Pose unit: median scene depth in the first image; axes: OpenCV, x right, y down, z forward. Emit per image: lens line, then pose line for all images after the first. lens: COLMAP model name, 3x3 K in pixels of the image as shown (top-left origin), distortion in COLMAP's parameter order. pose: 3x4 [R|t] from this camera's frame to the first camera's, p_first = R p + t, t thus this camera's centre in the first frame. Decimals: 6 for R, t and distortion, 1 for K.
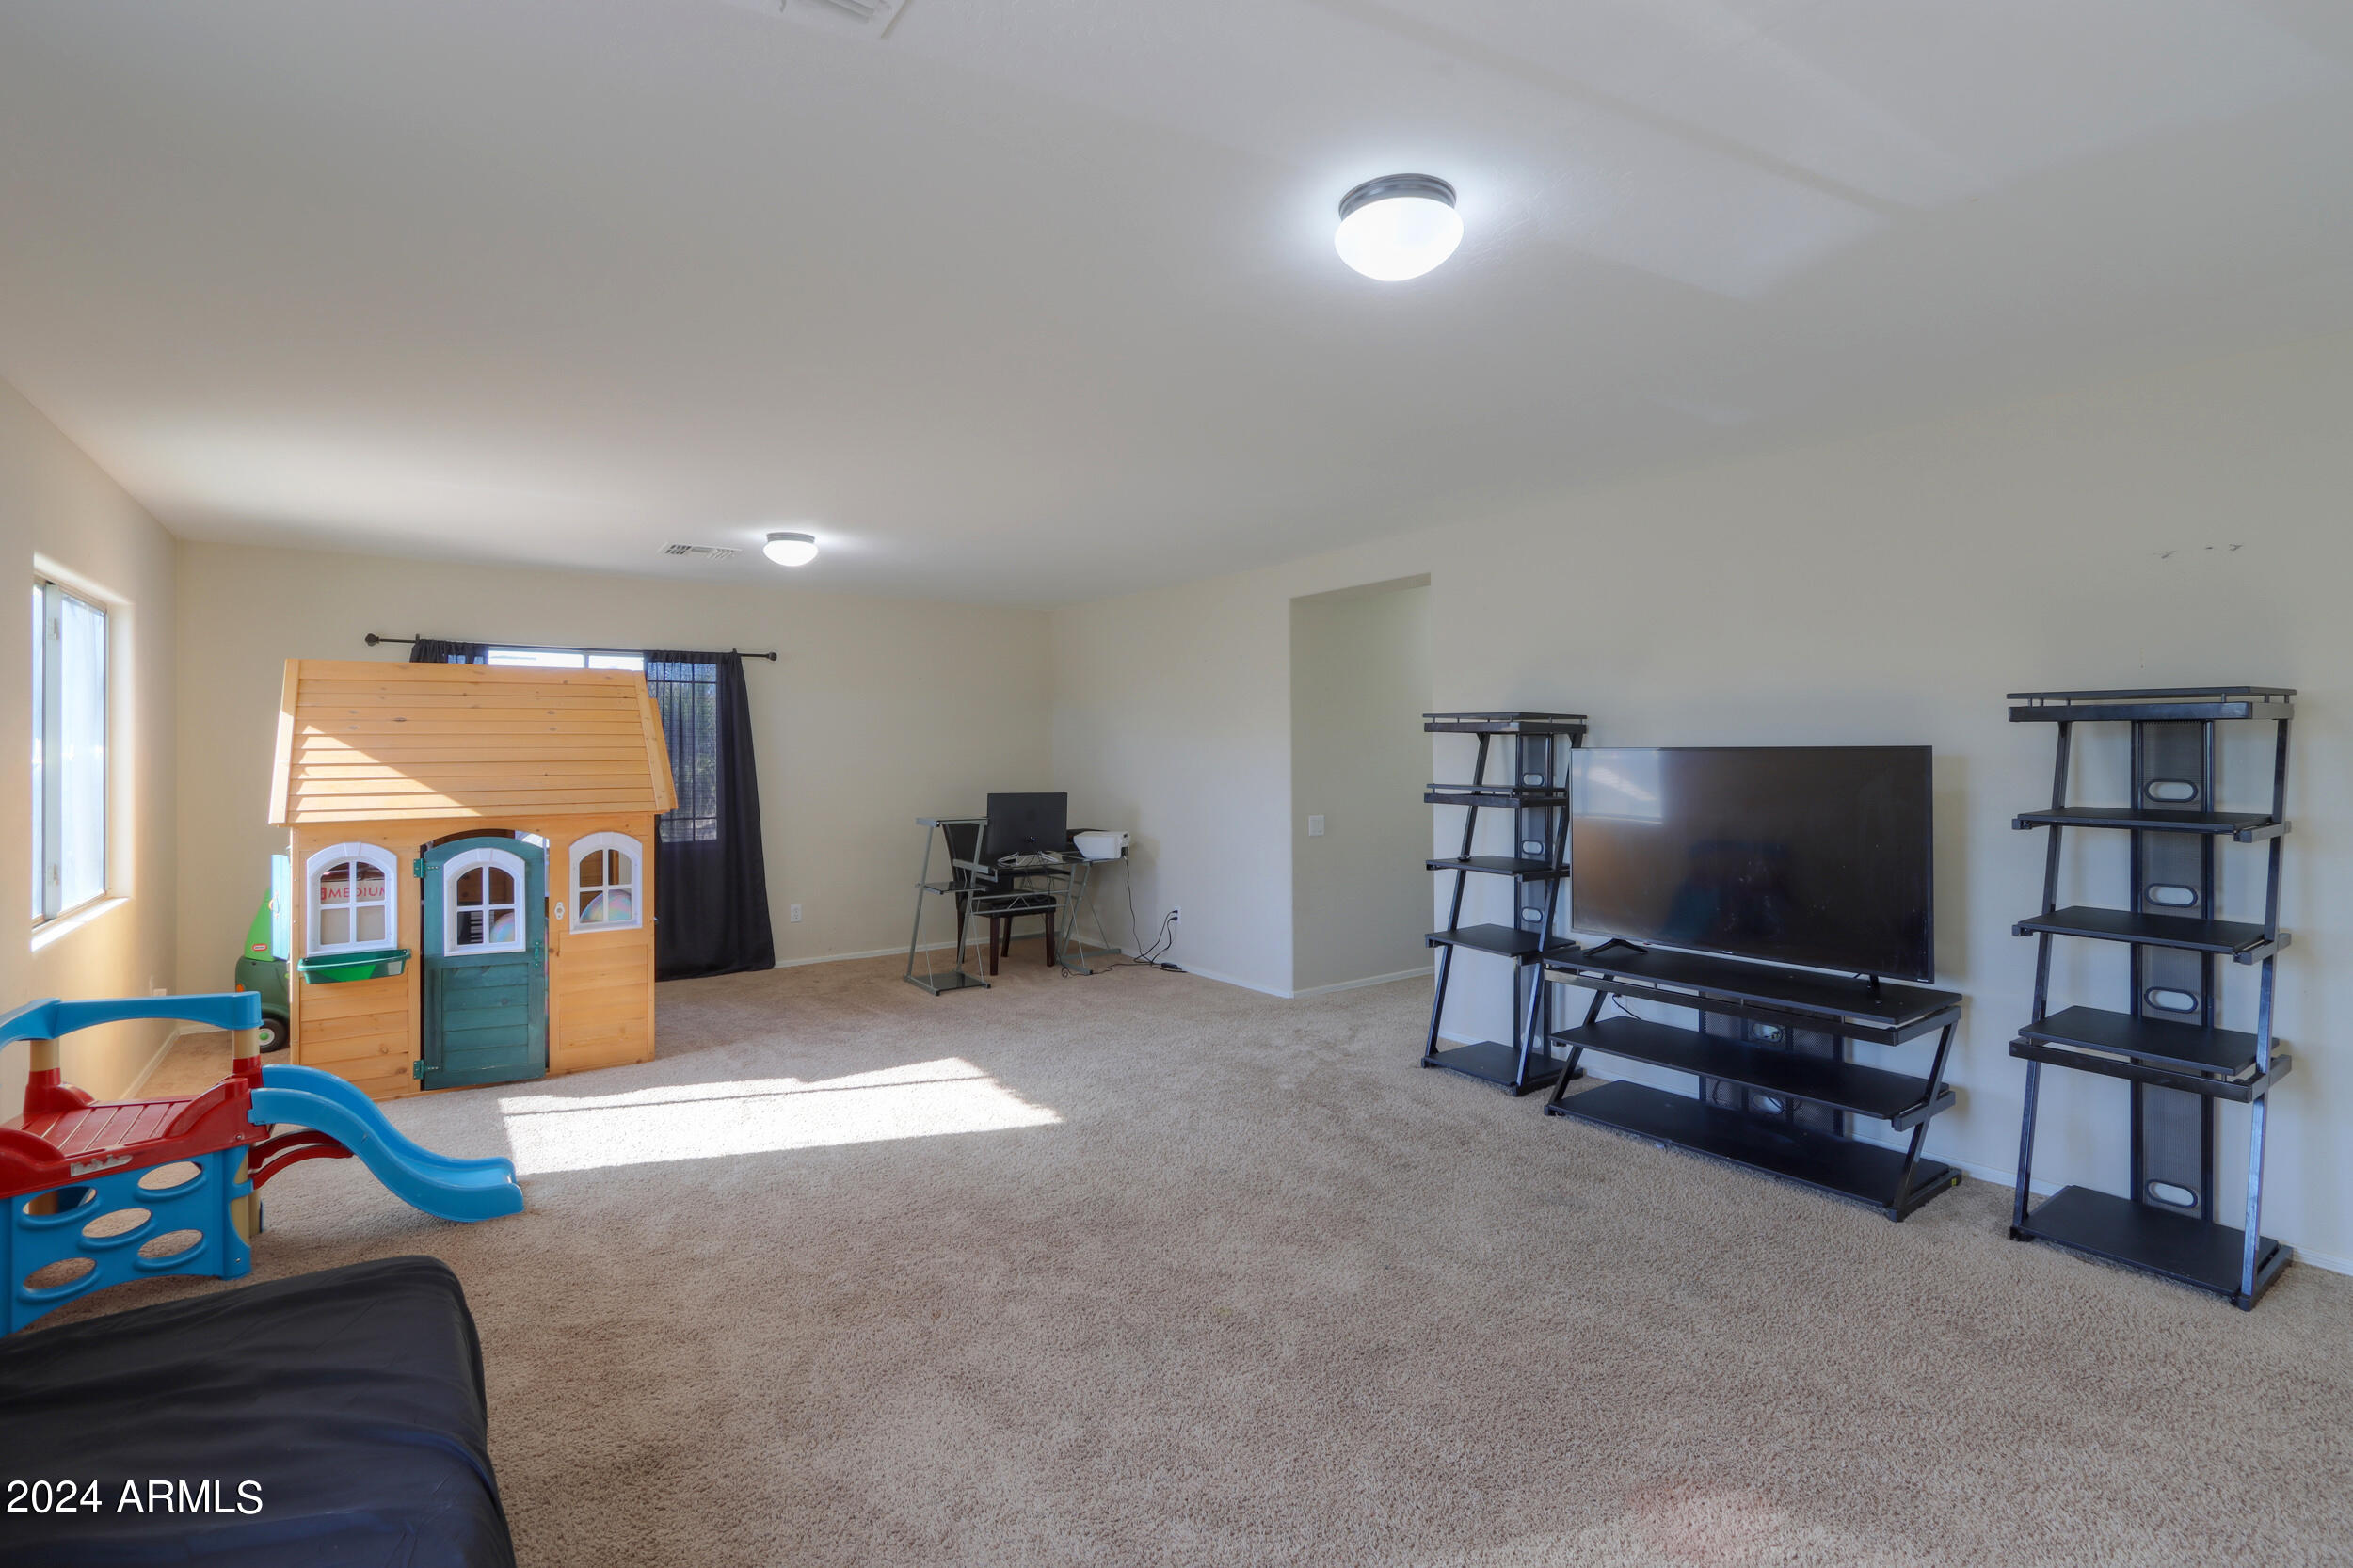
lens RADIAL K [[1110.5, 0, 1177.4], [0, 1110.5, 736.0], [0, 0, 1]] dist [0.000163, -0.000432]
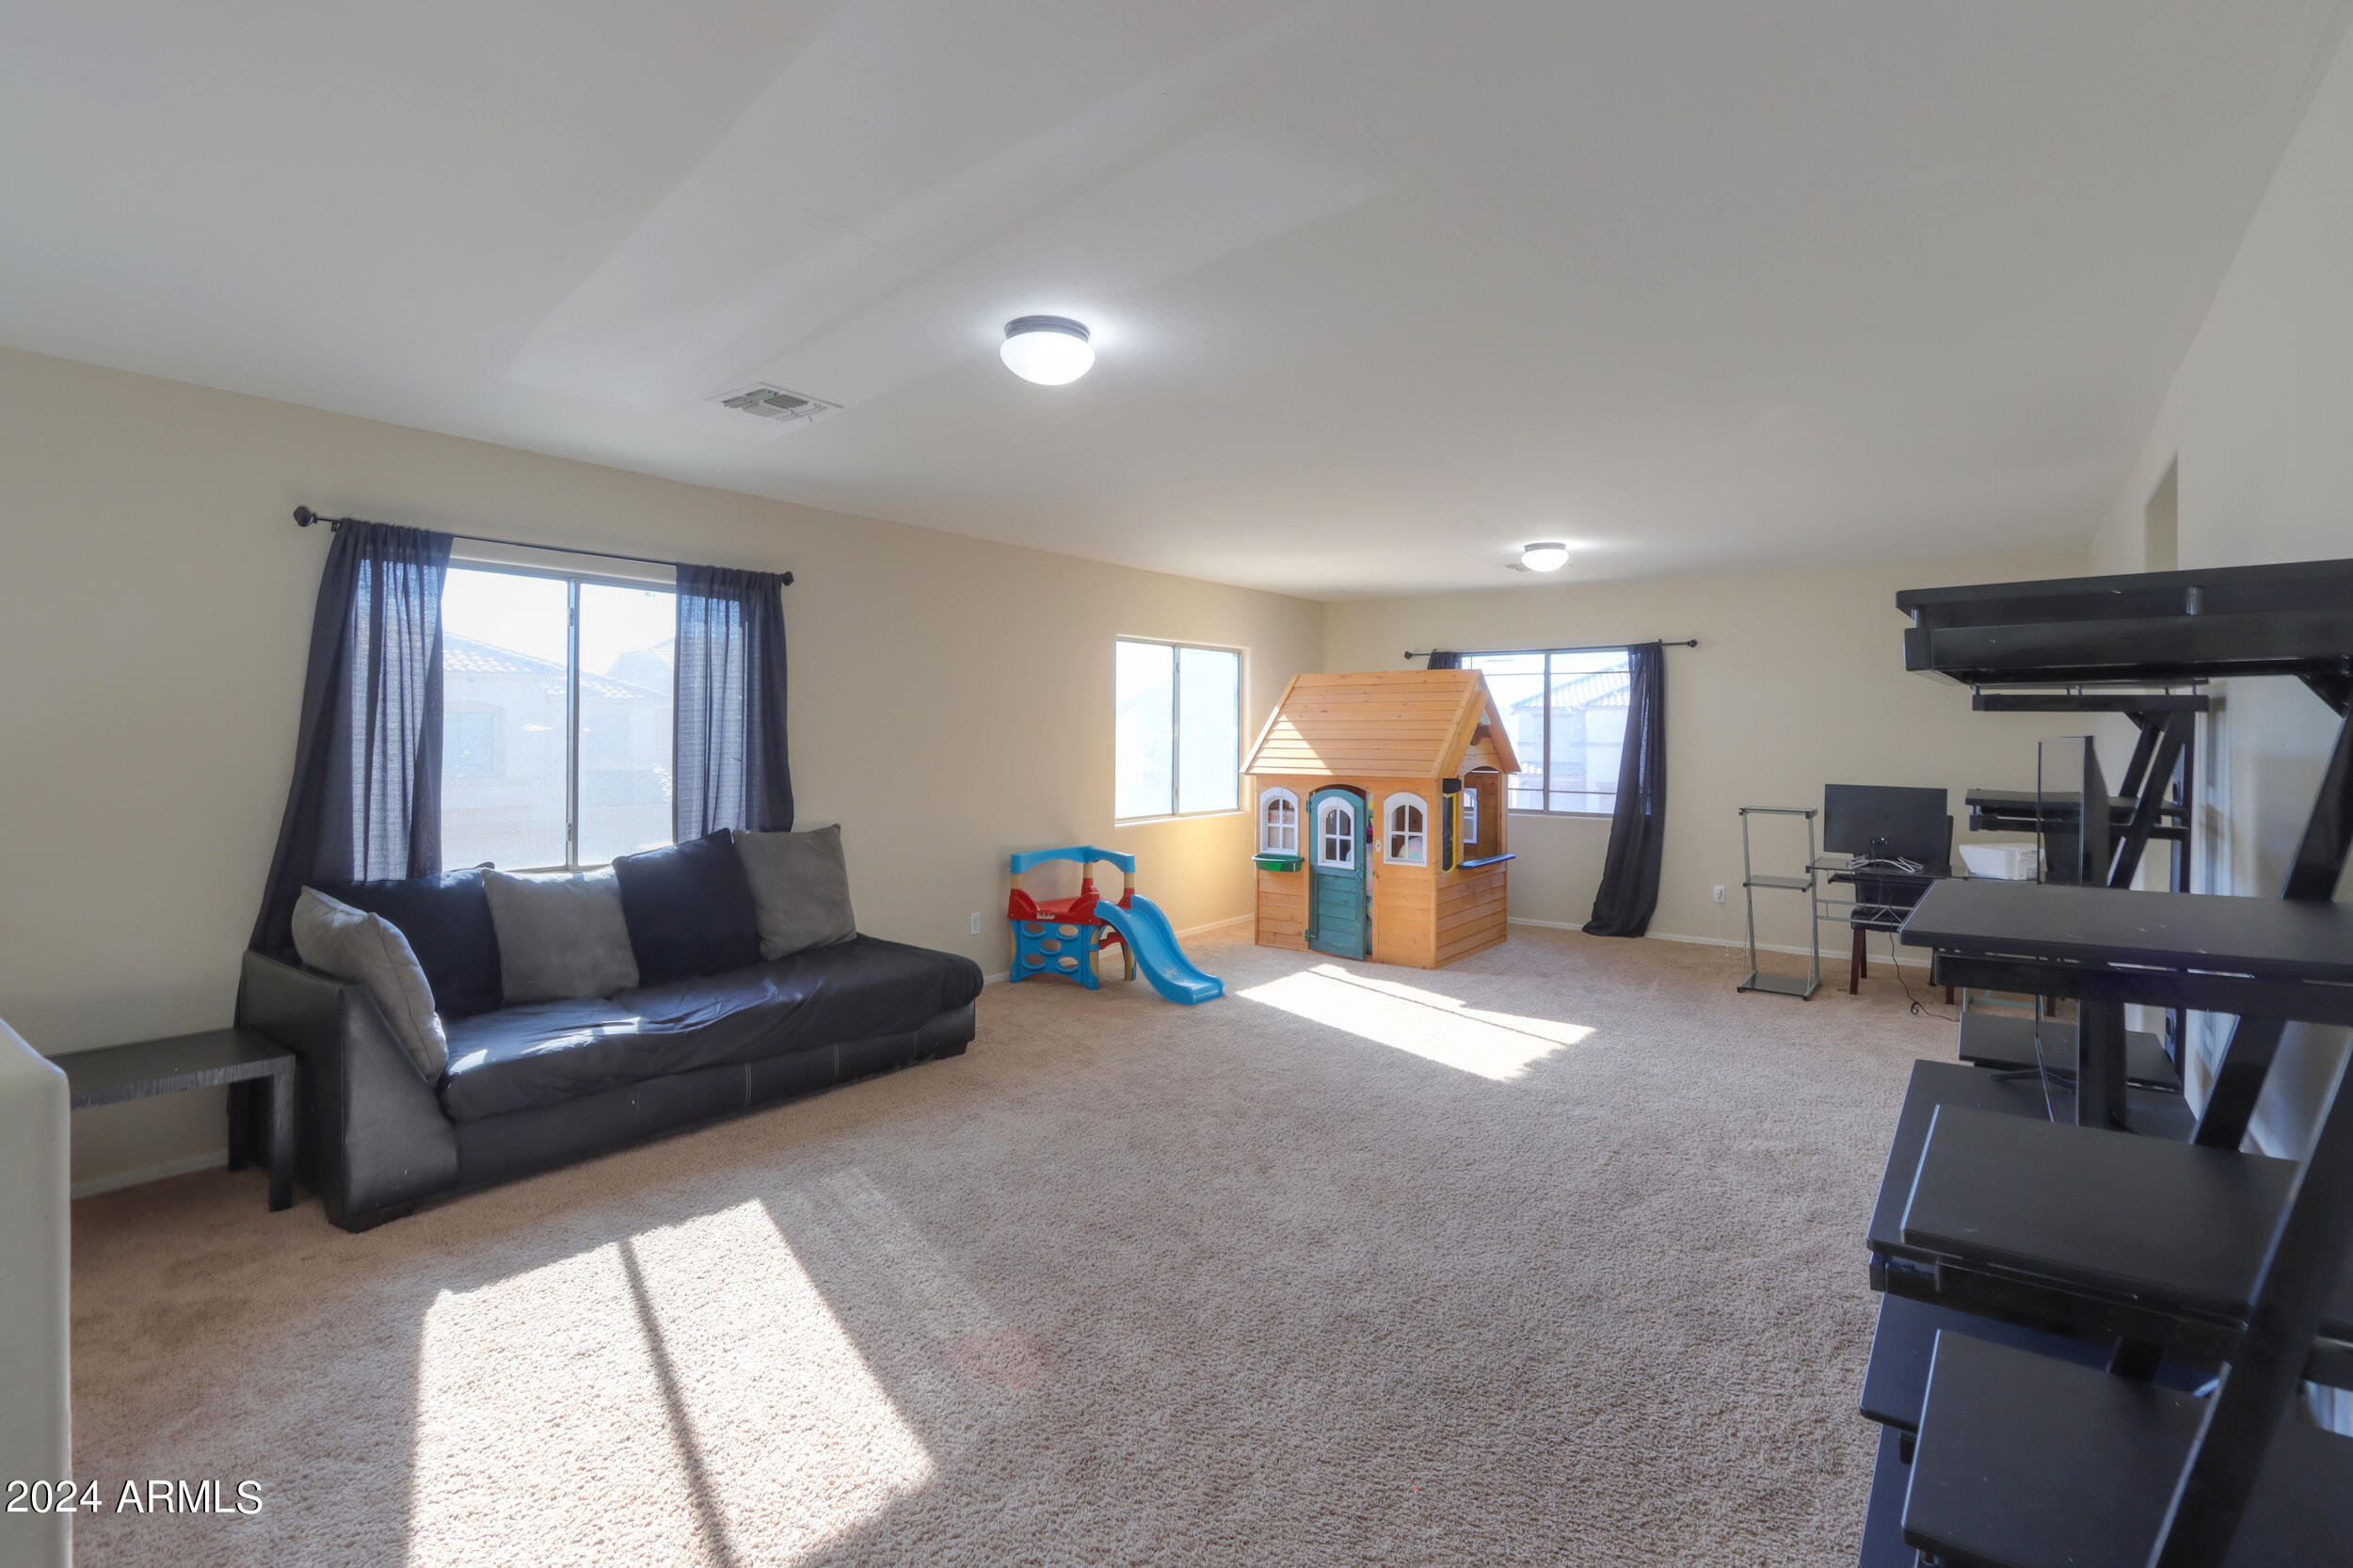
lens RADIAL K [[1110.5, 0, 1177.4], [0, 1110.5, 736.0], [0, 0, 1]] dist [0.000163, -0.000432]
pose [[0.300334, 0.008801, -0.953794, 0.738561], [0.003671, 0.999939, 0.010382, 0.003385], [0.953827, -0.006619, 0.300283, 0.356715]]
